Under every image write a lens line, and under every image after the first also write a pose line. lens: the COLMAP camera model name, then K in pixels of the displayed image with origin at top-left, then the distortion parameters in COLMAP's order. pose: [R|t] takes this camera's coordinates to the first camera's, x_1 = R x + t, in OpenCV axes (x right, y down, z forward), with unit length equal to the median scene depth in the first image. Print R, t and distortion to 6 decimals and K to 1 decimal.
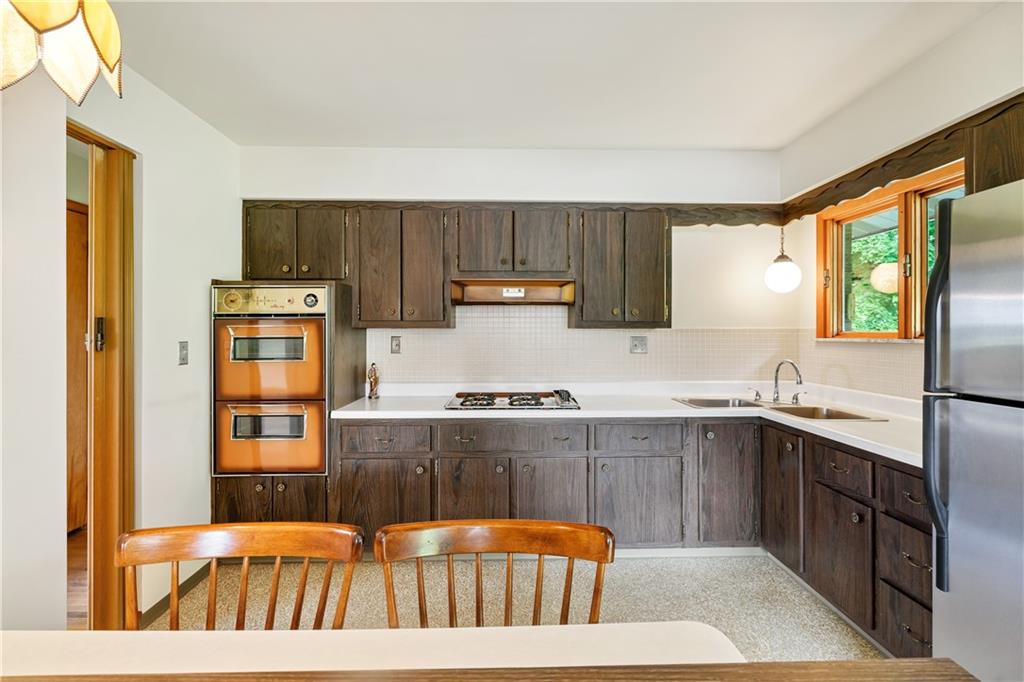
lens RADIAL K [[464.6, 0, 507.1], [0, 464.6, 333.5], [0, 0, 1]] dist [-0.005129, 0.001382]
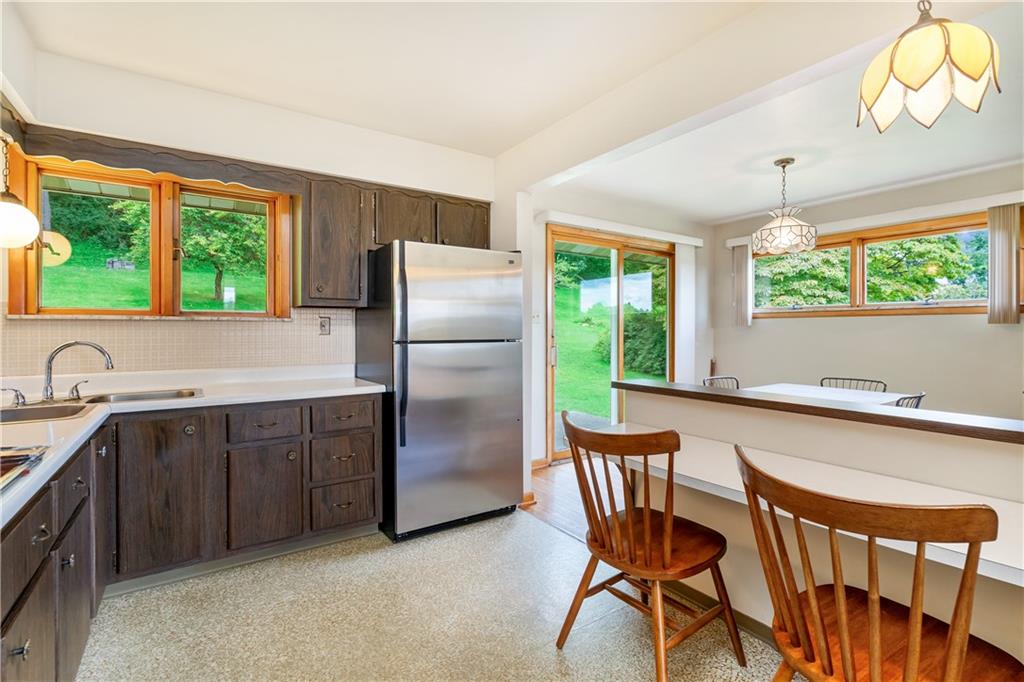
lens RADIAL K [[464.6, 0, 506.2], [0, 464.6, 330.2], [0, 0, 1]] dist [-0.005129, 0.001382]
pose [[-0.544738, -0.001748, 0.838604, -0.424330], [-0.000197, 0.999998, 0.001957, 0.037470], [-0.838606, 0.000901, -0.544737, 0.817361]]
